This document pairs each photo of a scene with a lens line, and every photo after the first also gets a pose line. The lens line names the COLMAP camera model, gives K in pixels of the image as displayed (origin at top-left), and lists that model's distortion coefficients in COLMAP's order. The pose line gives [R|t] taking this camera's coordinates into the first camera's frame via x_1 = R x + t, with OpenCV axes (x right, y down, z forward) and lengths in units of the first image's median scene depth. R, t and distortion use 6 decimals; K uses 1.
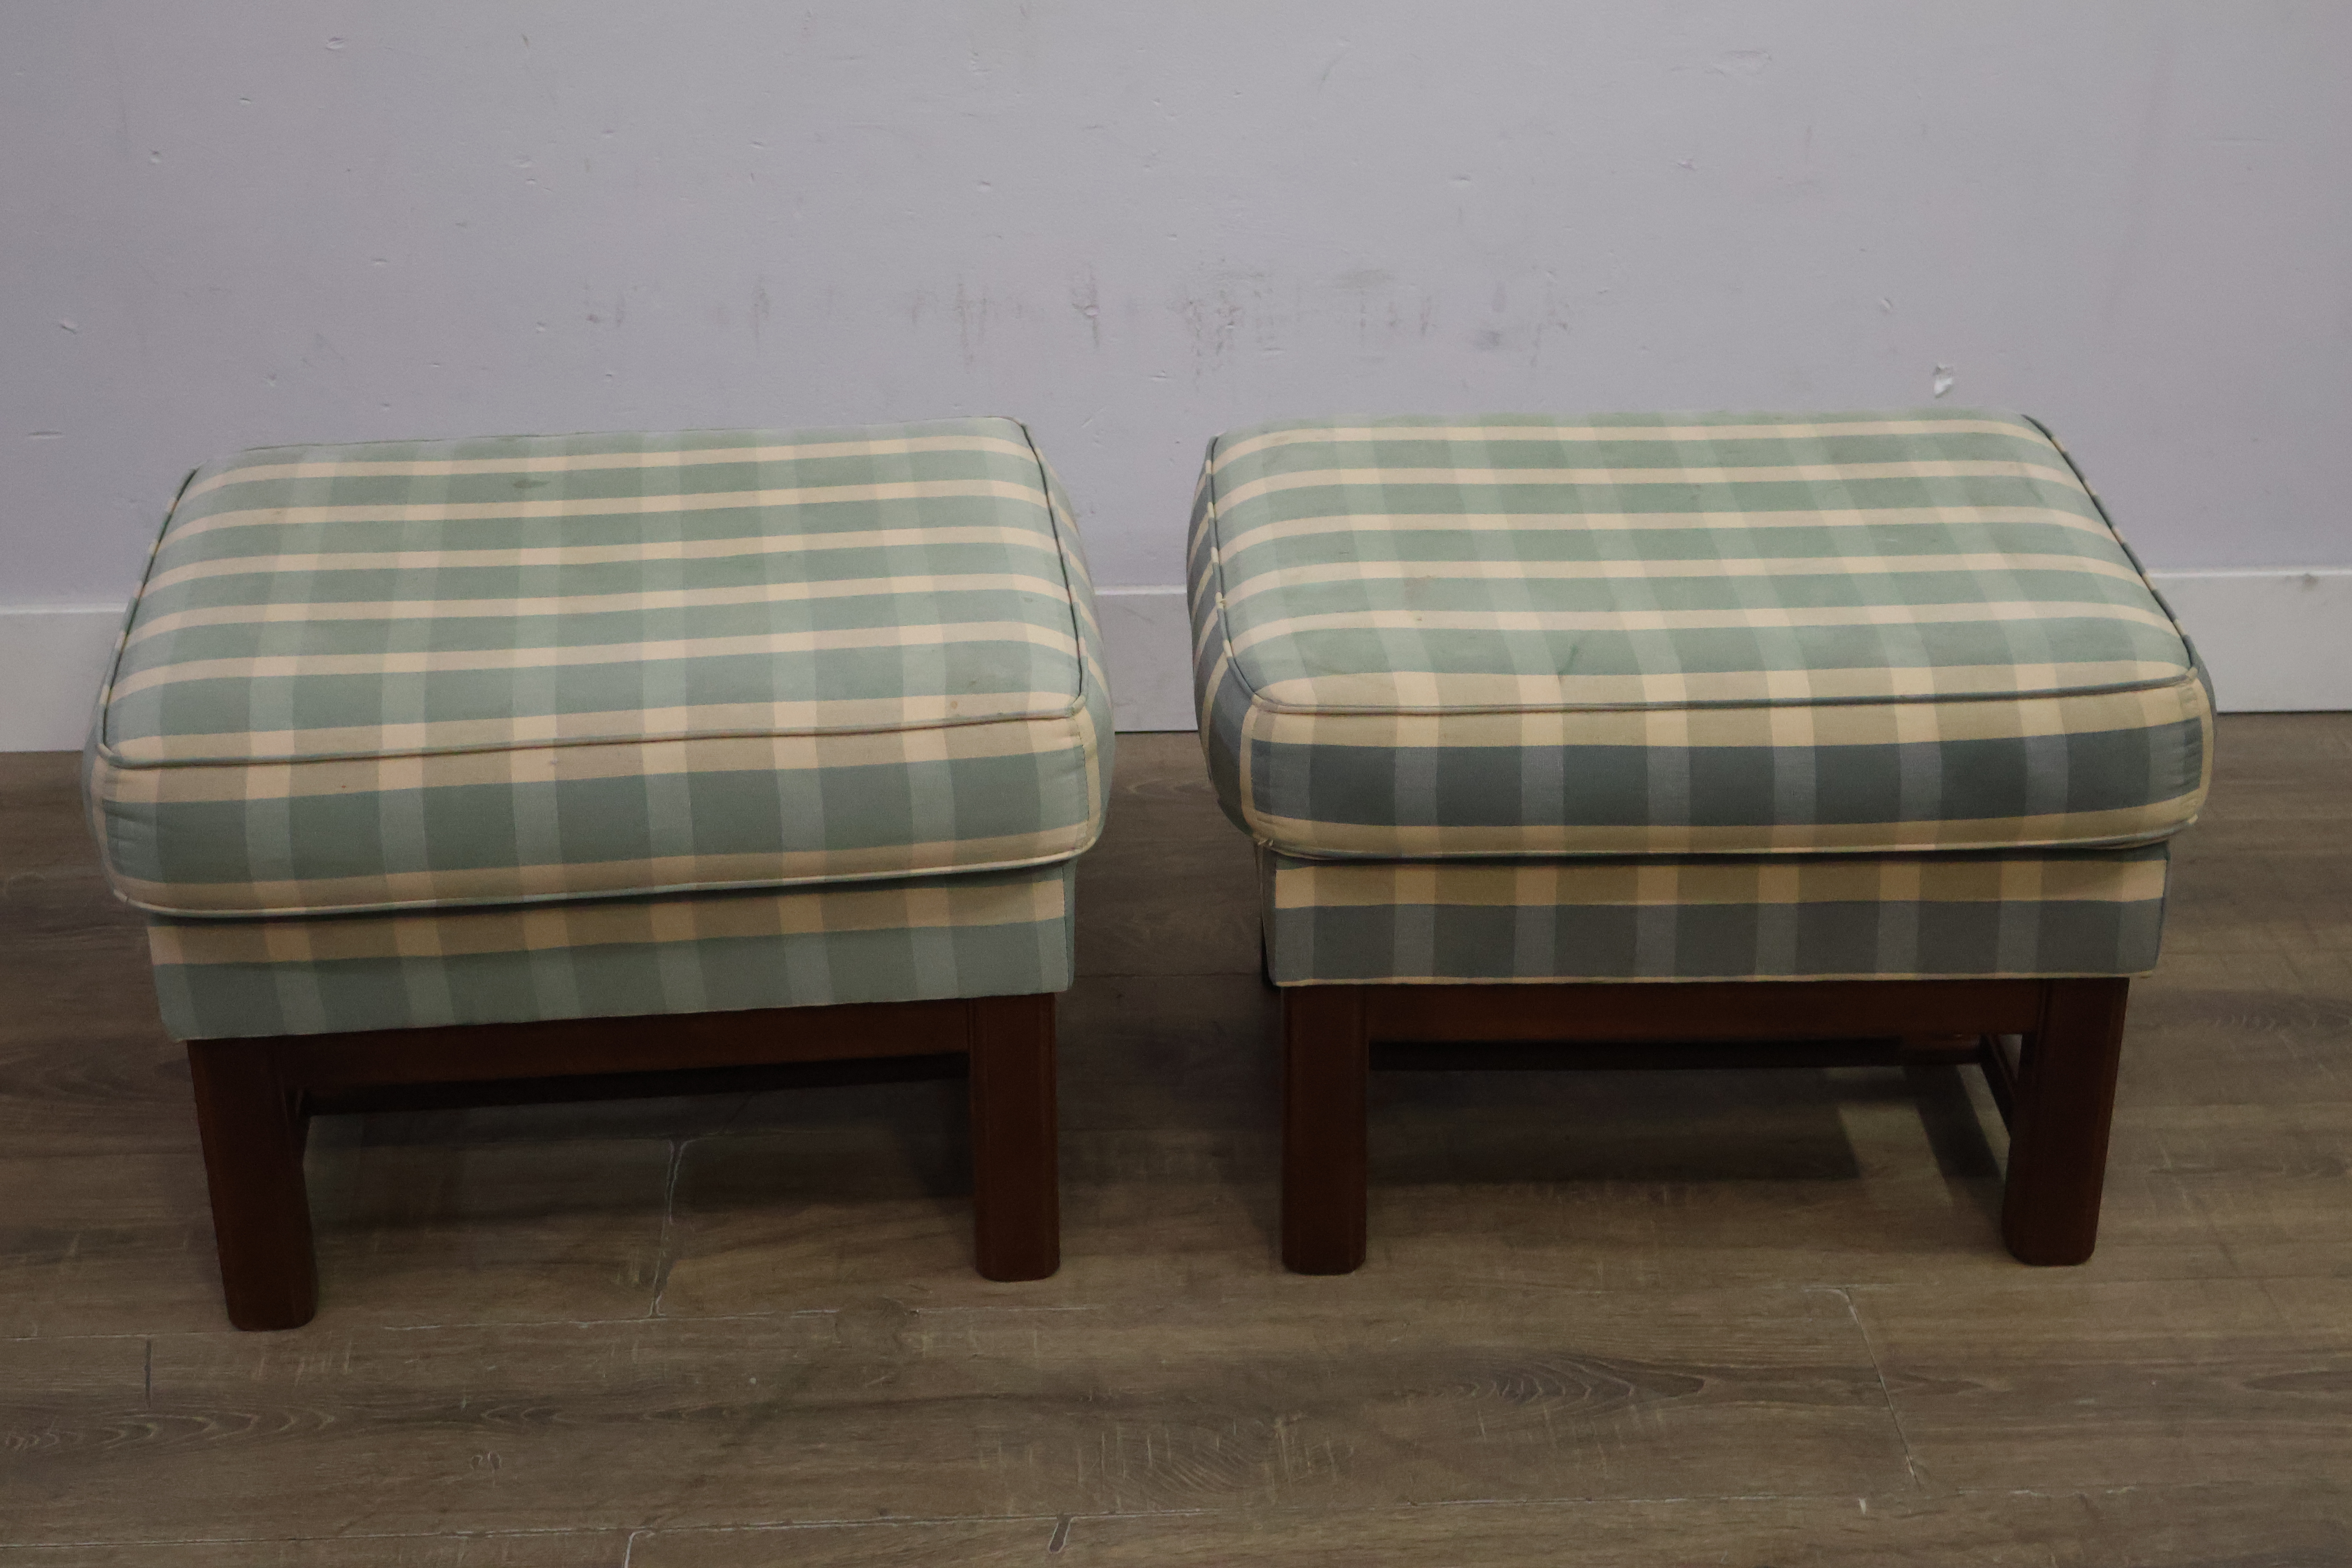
lens RADIAL K [[3654.4, 0, 1186.3], [0, 3654.4, 779.0], [0, 0, 1]] dist [-0.002248, 0.000000]
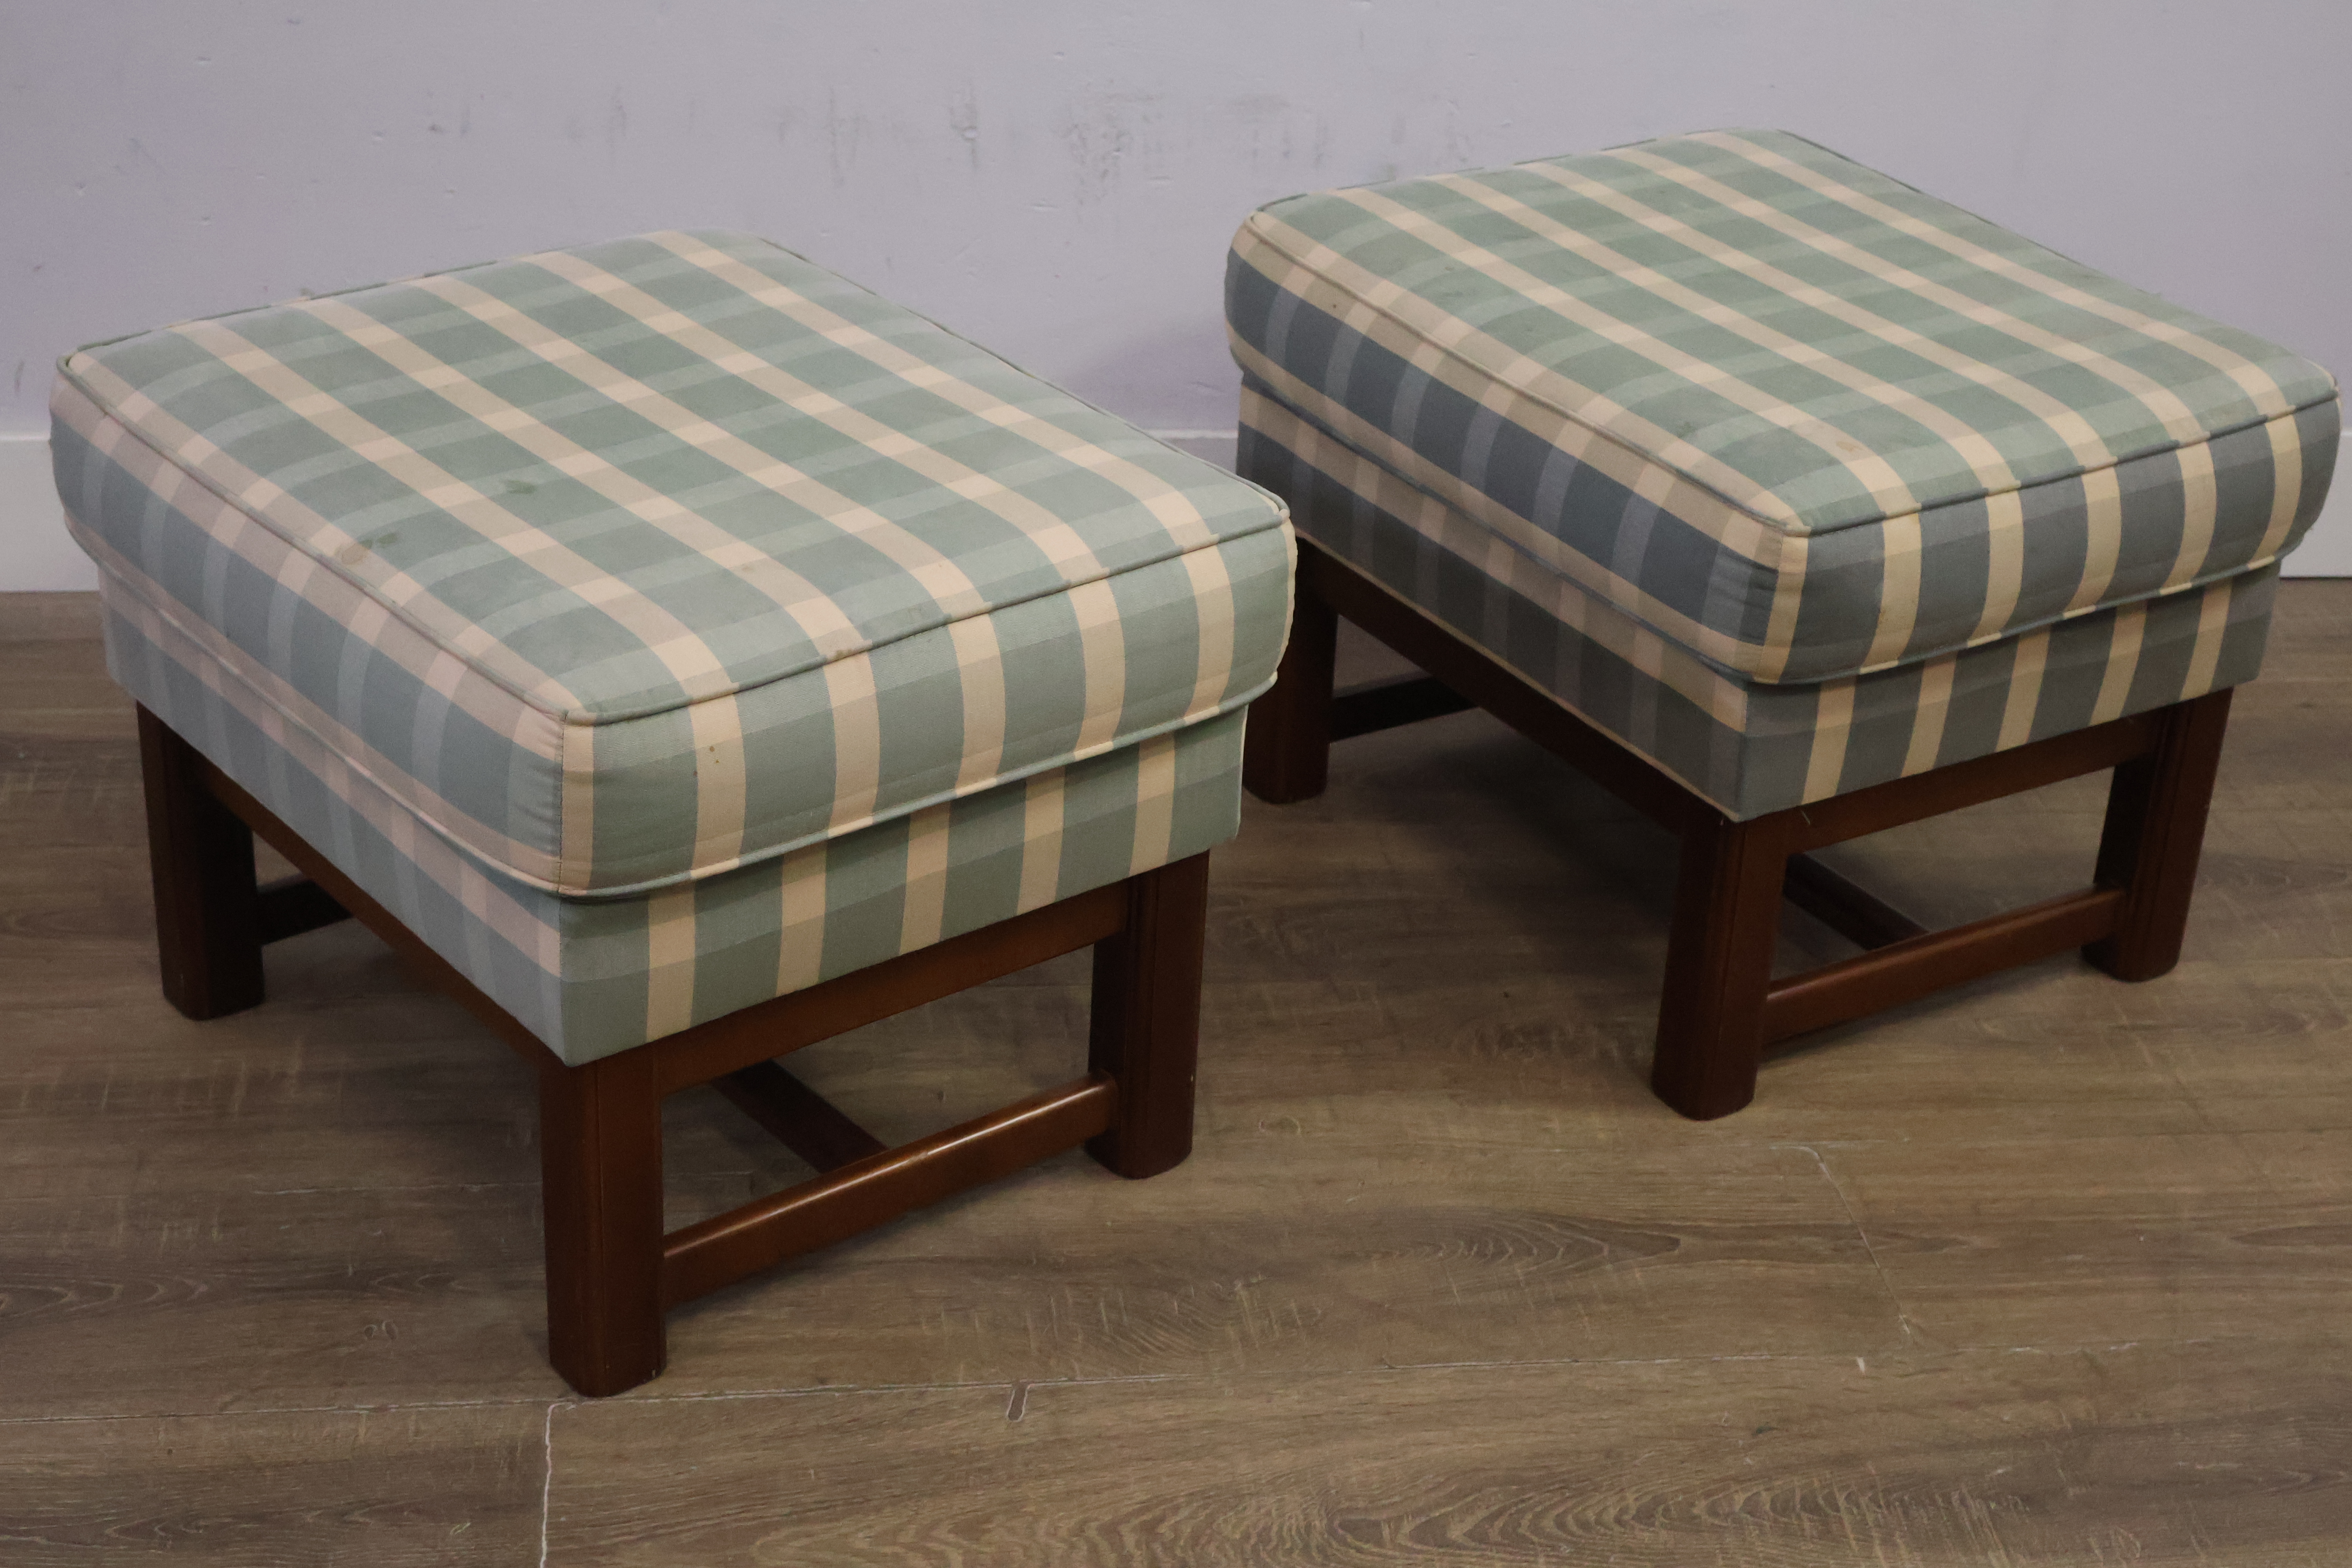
lens RADIAL K [[3654.4, 0, 1182.0], [0, 3654.4, 780.3], [0, 0, 1]] dist [-0.002248, 0.000000]
pose [[0.995769, 0.005485, 0.091730, -0.074455], [-0.006597, 0.999908, 0.011823, 0.035648], [-0.091656, -0.012378, 0.995714, 0.071288]]
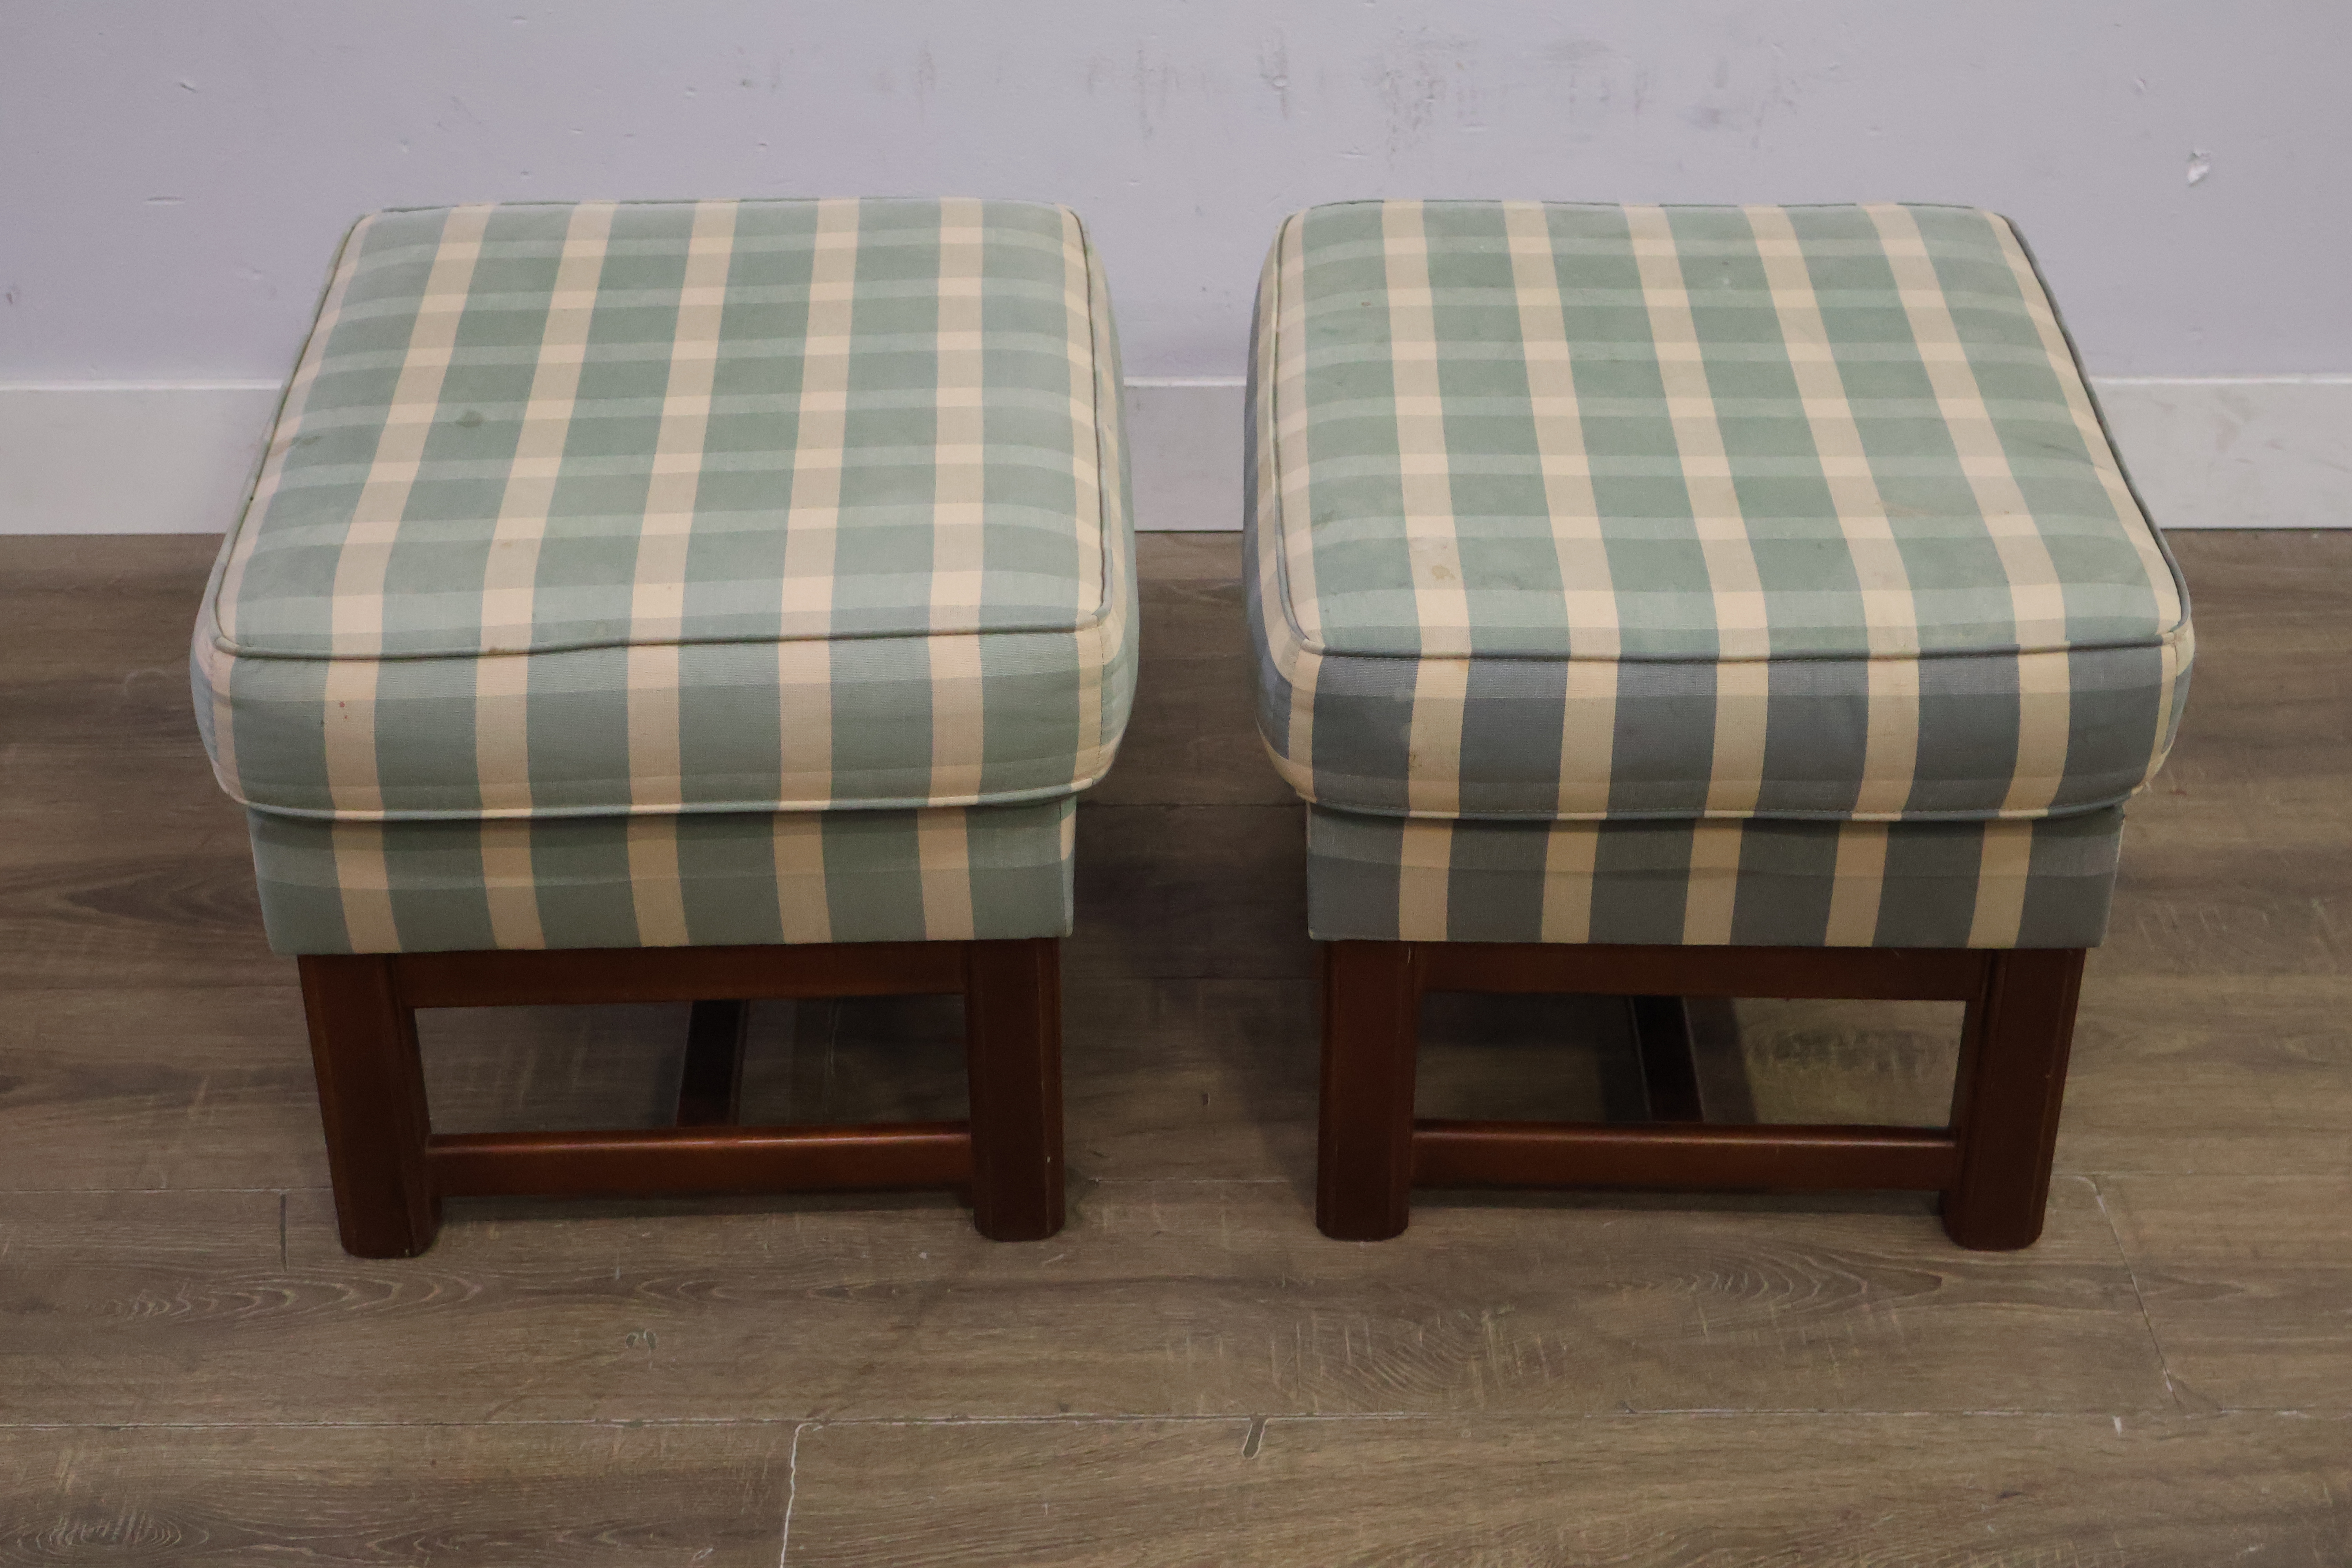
lens RADIAL K [[3654.4, 0, 1178.7], [0, 3654.4, 779.8], [0, 0, 1]] dist [-0.002248, 0.000000]
pose [[0.999413, 0.018230, -0.029012, -0.028095], [-0.015785, 0.996475, 0.082397, -0.035579], [0.030412, -0.081891, 0.996177, 0.077336]]
